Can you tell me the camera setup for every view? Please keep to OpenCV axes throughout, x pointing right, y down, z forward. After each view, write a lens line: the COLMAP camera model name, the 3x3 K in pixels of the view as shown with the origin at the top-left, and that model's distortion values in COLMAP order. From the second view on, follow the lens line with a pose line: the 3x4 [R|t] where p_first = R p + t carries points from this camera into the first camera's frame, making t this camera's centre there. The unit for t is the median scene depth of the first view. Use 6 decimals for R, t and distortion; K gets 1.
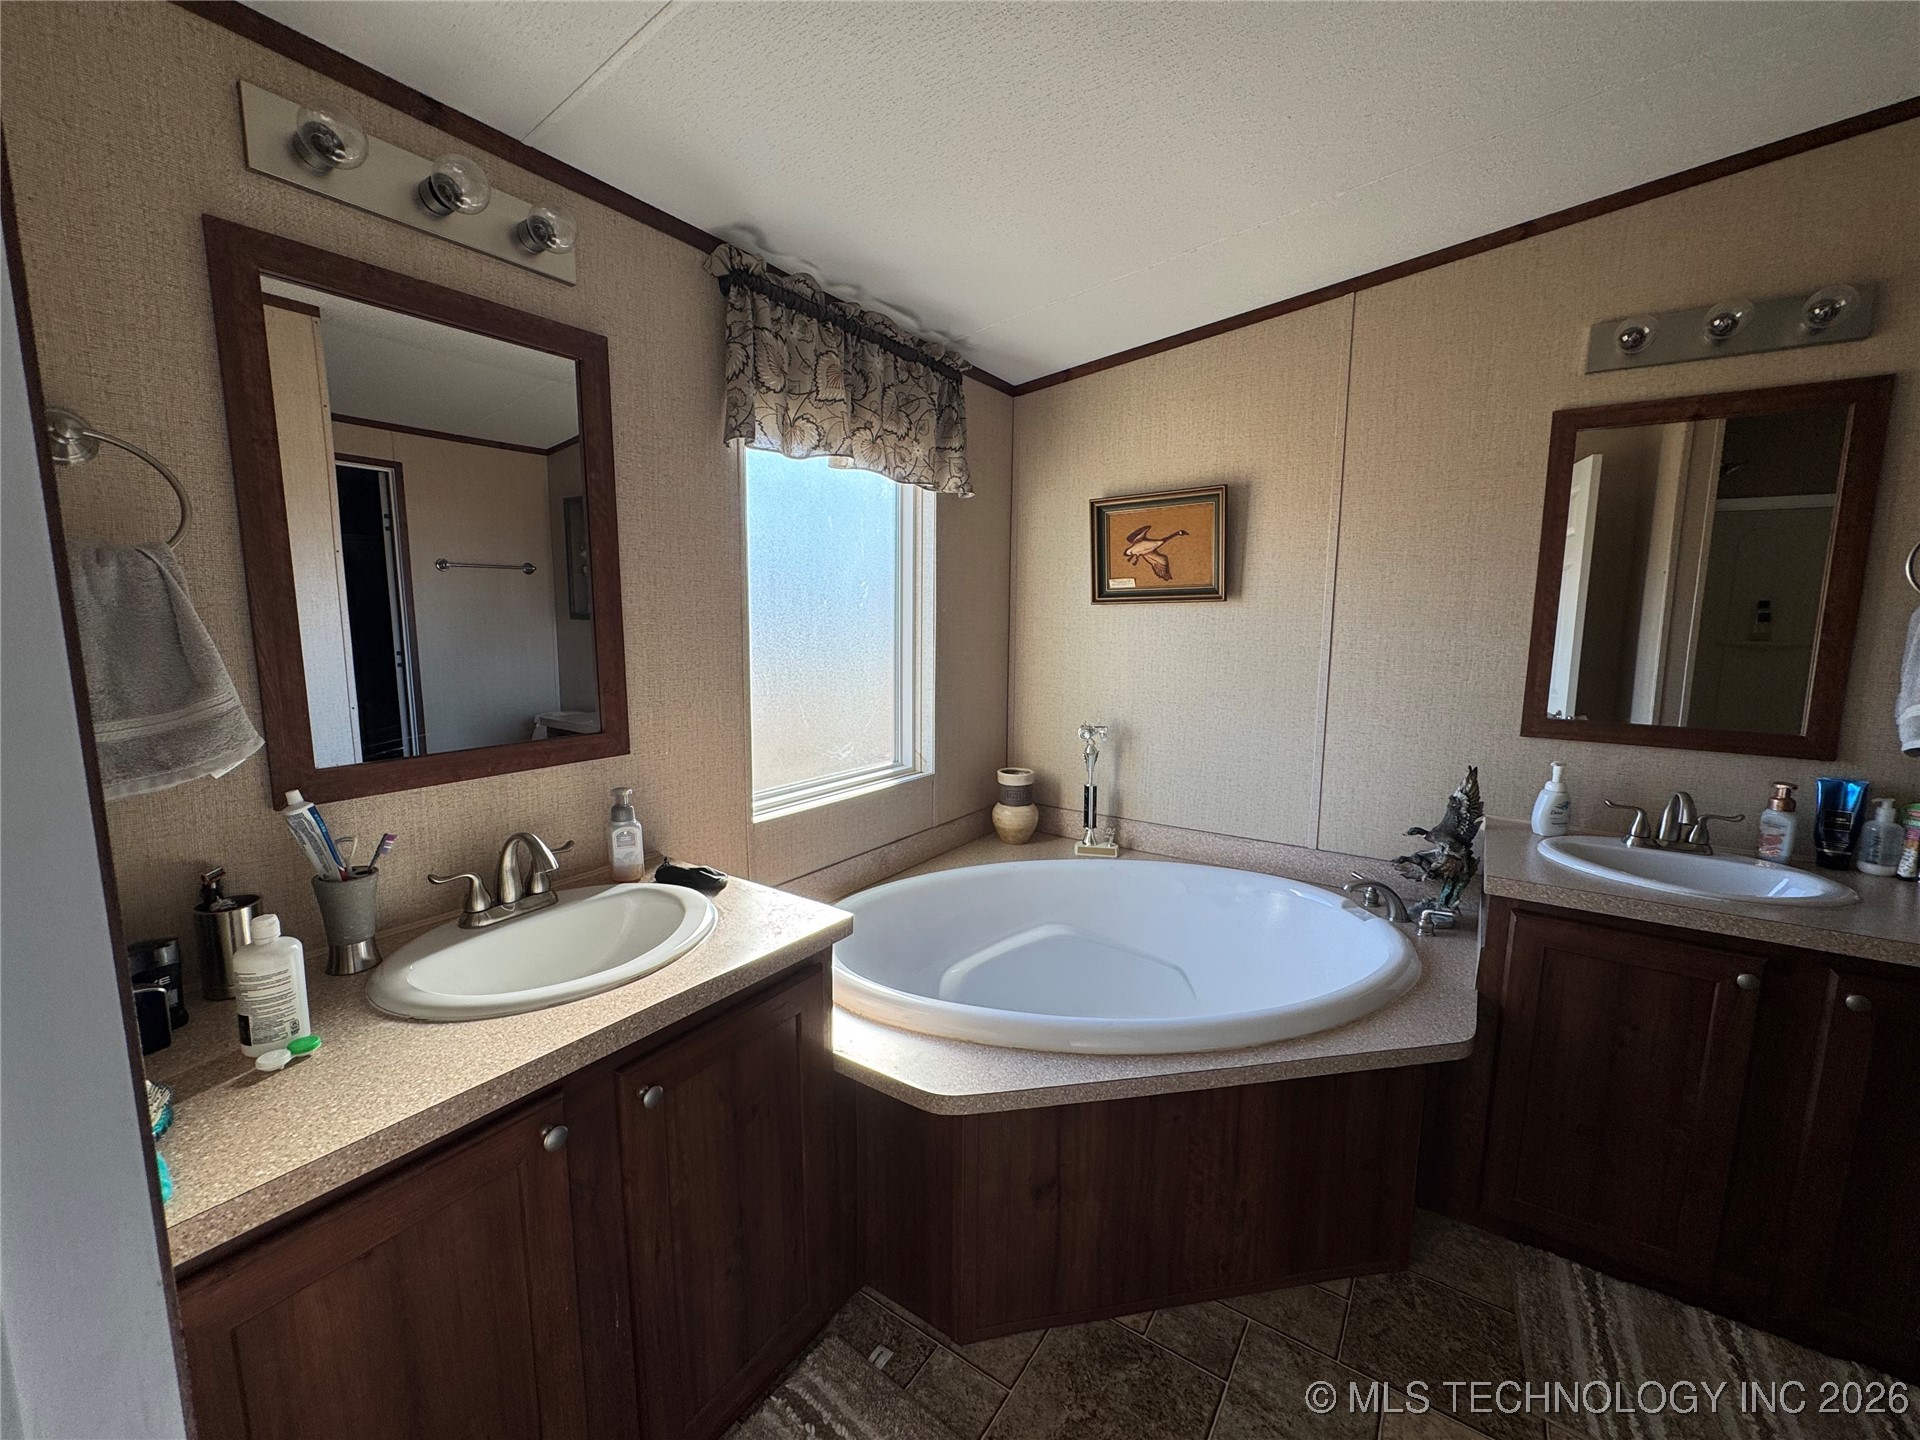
lens RADIAL K [[766.5, 0, 959.3], [0, 766.5, 716.5], [0, 0, 1]] dist [-0.001910, -0.000013]
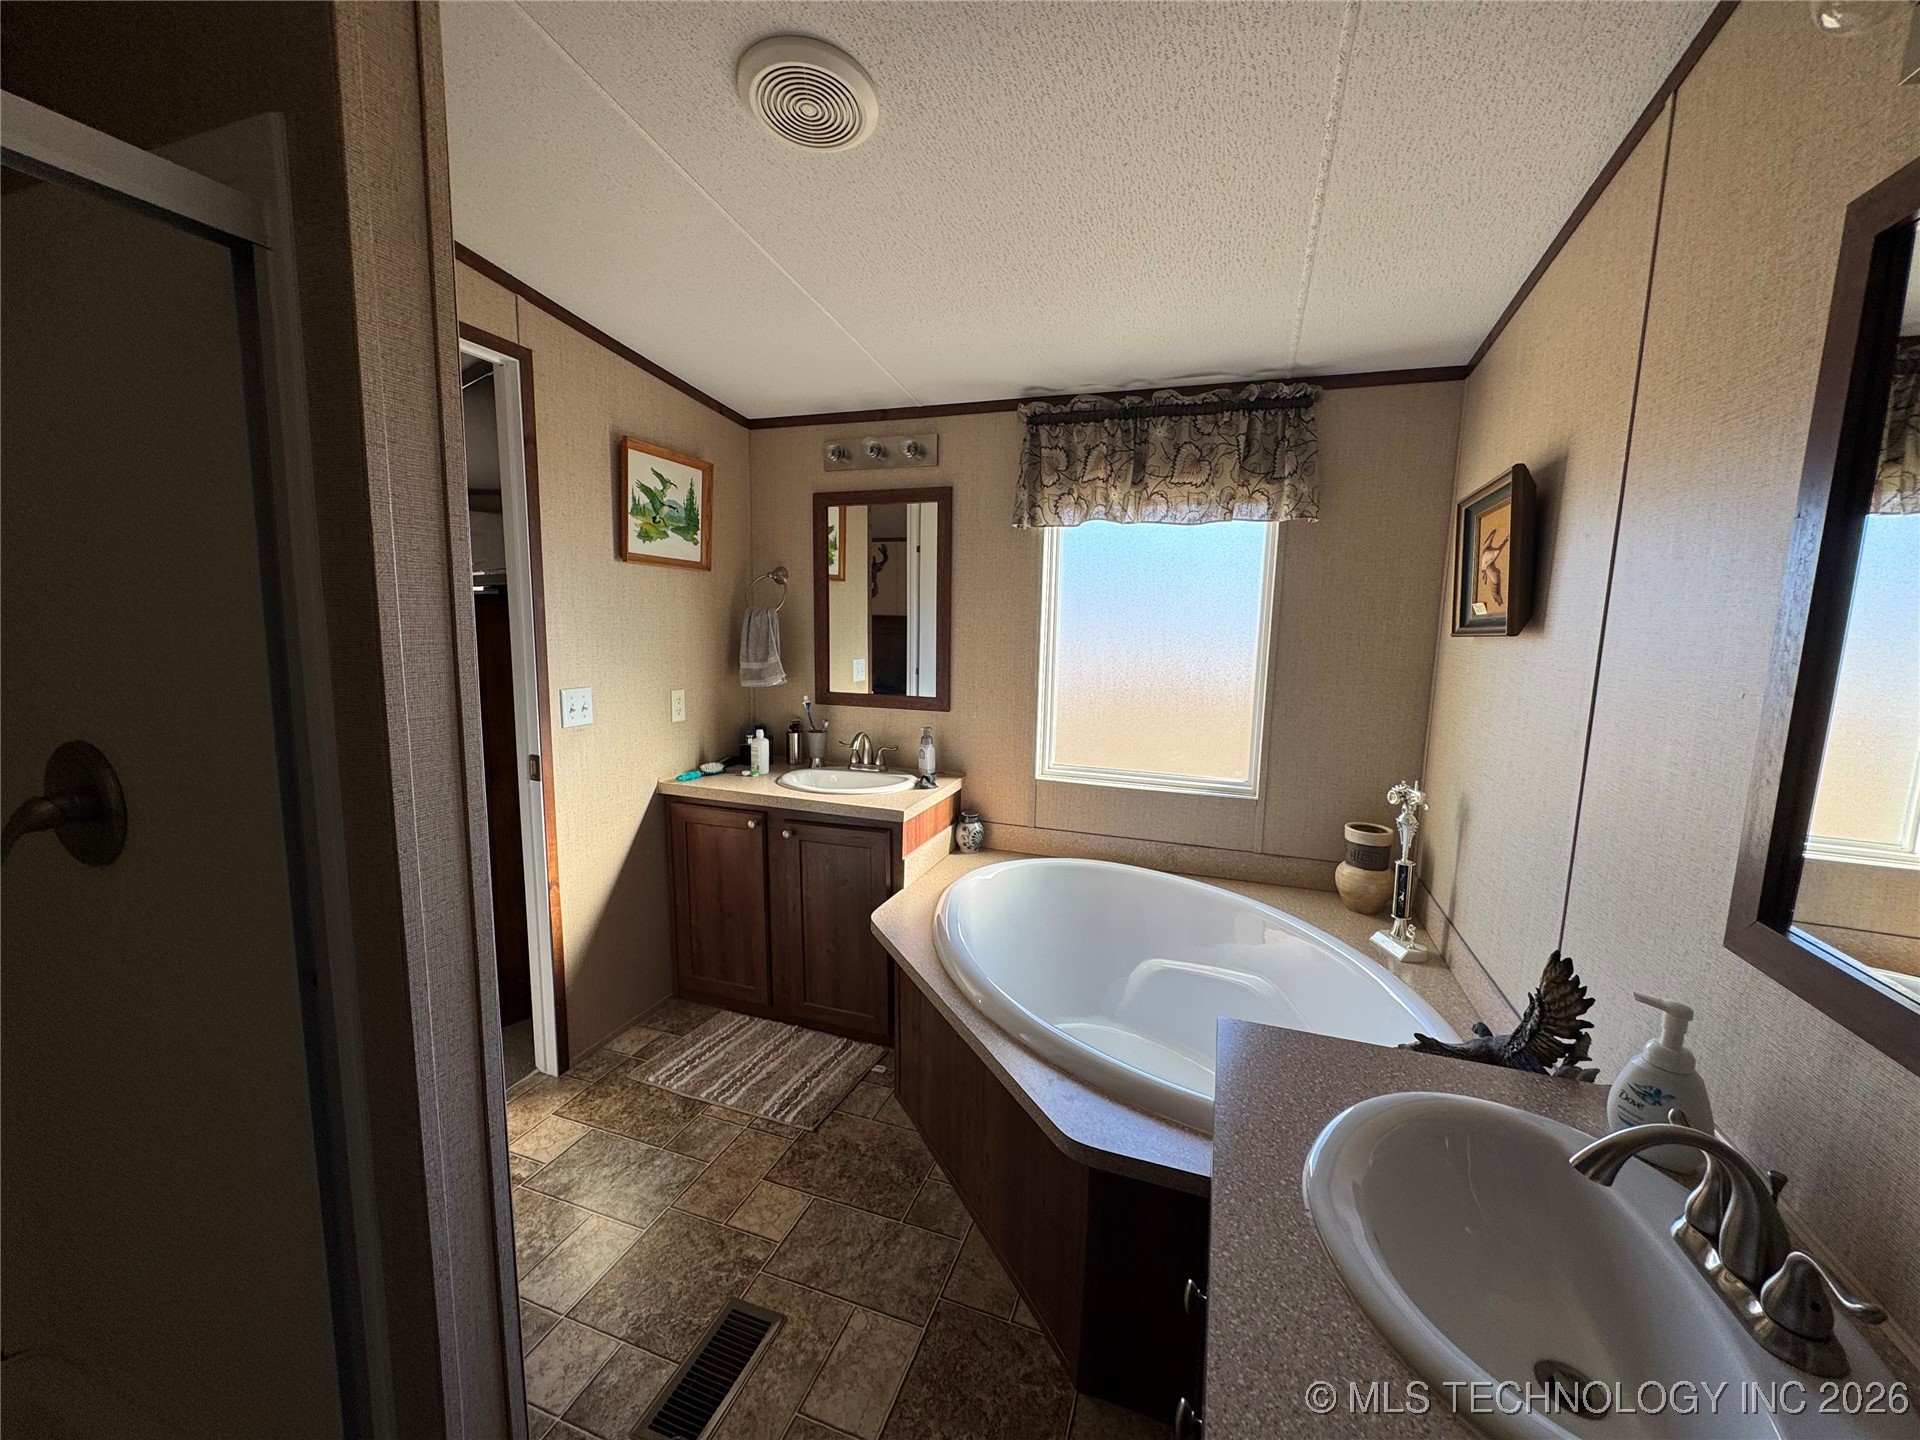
lens RADIAL K [[767.3, 0, 957.3], [0, 767.3, 716.7], [0, 0, 1]] dist [-0.001747, 0.000039]
pose [[0.253717, 0.124277, -0.959262, 1.035720], [-0.143784, 0.985540, 0.089652, -0.083817], [0.956532, 0.115181, 0.267917, 0.428004]]
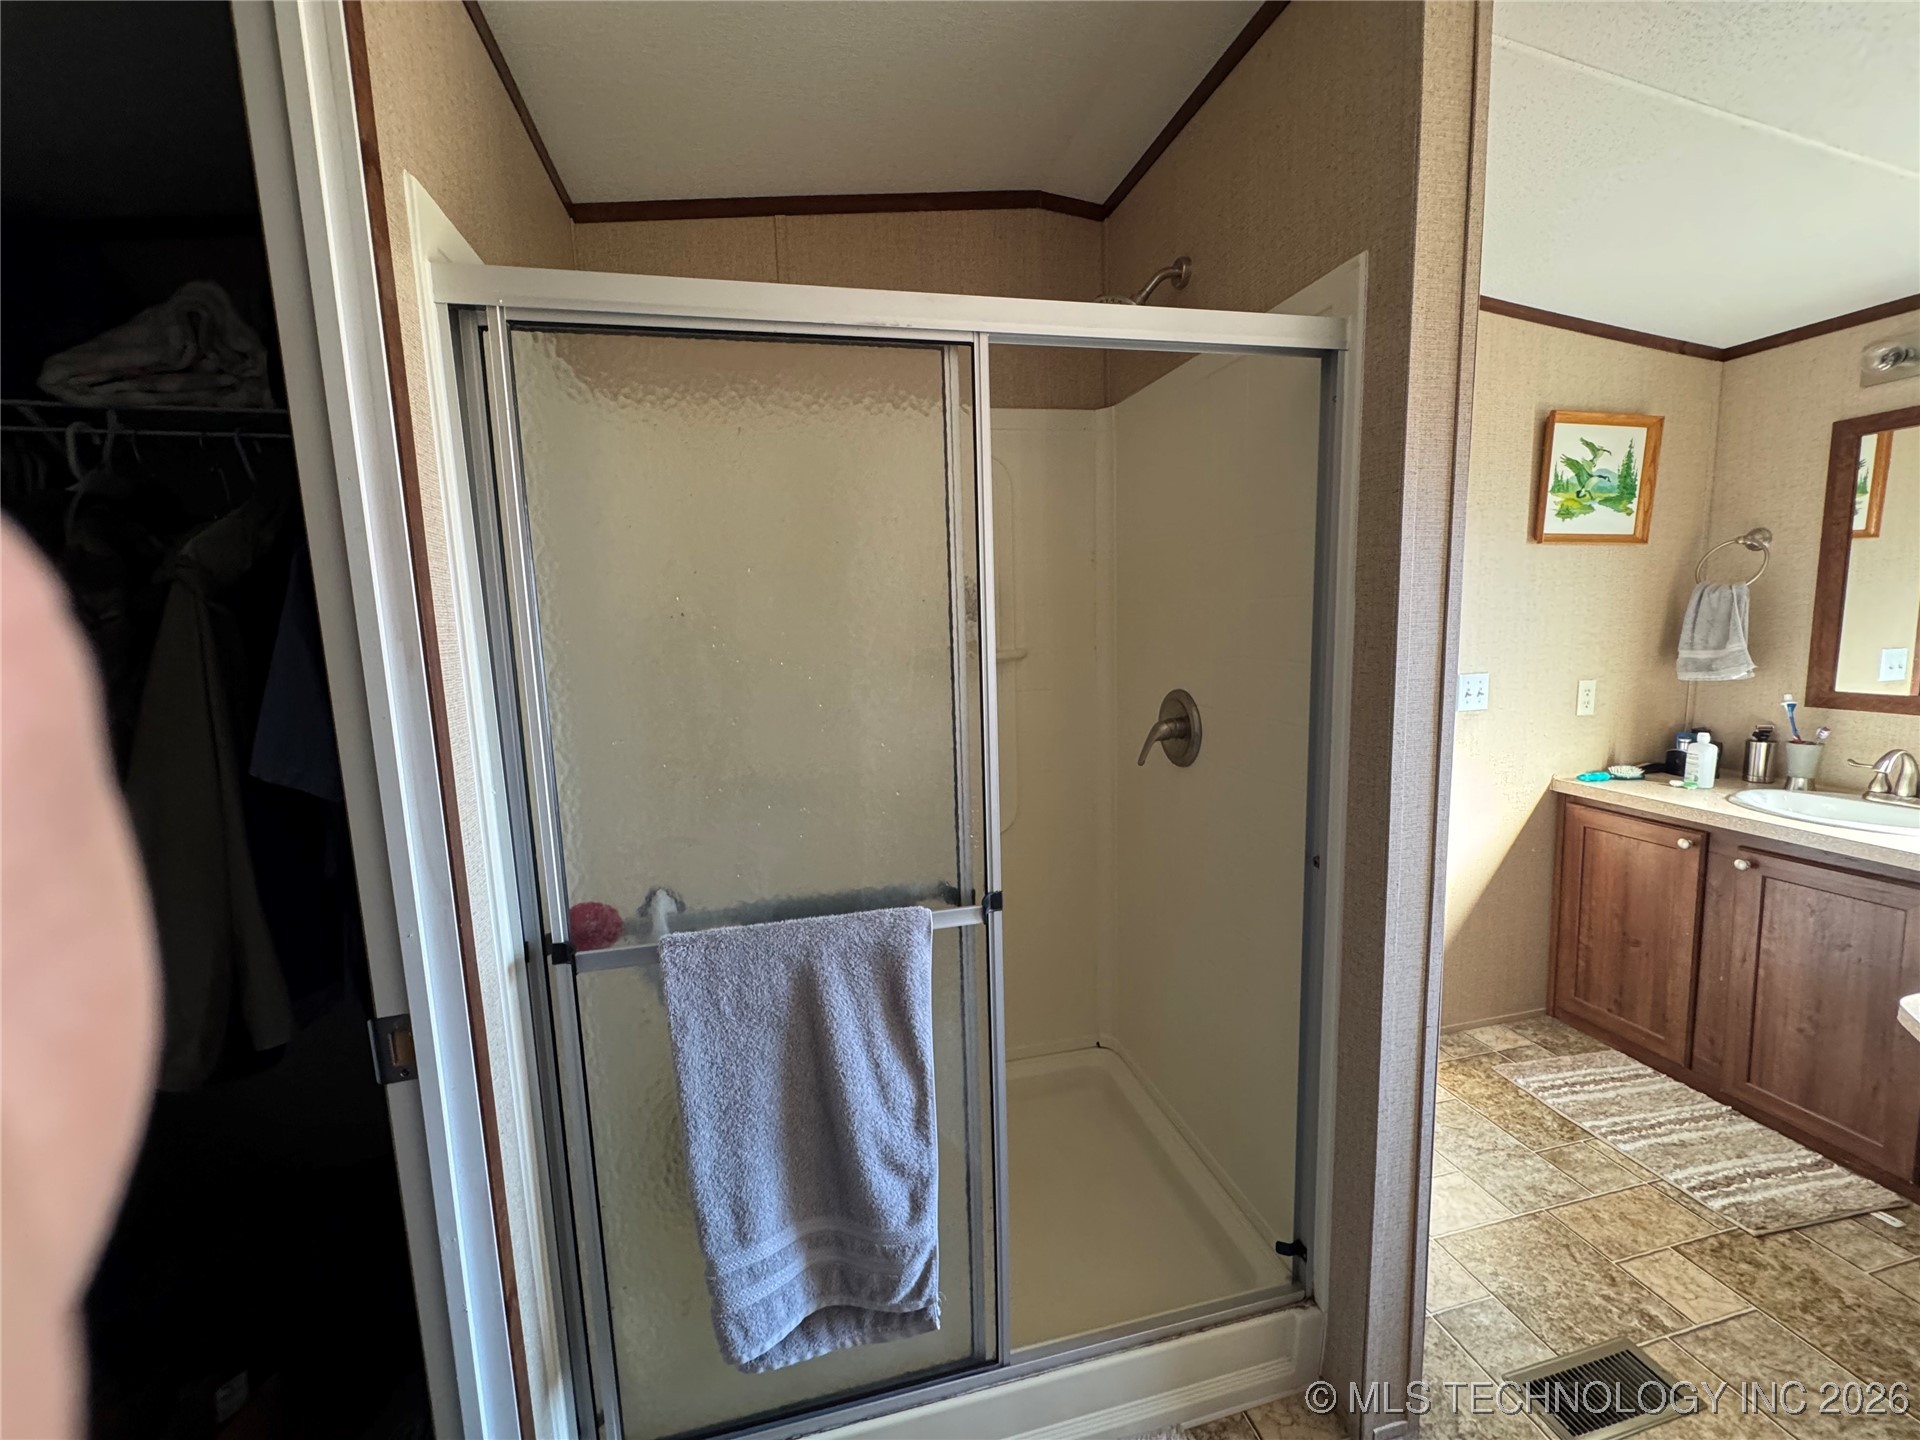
lens RADIAL K [[768.8, 0, 959.1], [0, 768.8, 715.6], [0, 0, 1]] dist [-0.003872, 0.000625]
pose [[-0.672129, 0.109304, -0.732322, 1.177973], [-0.070456, 0.975115, 0.210207, -0.069426], [0.737075, 0.192882, -0.647702, 0.377990]]
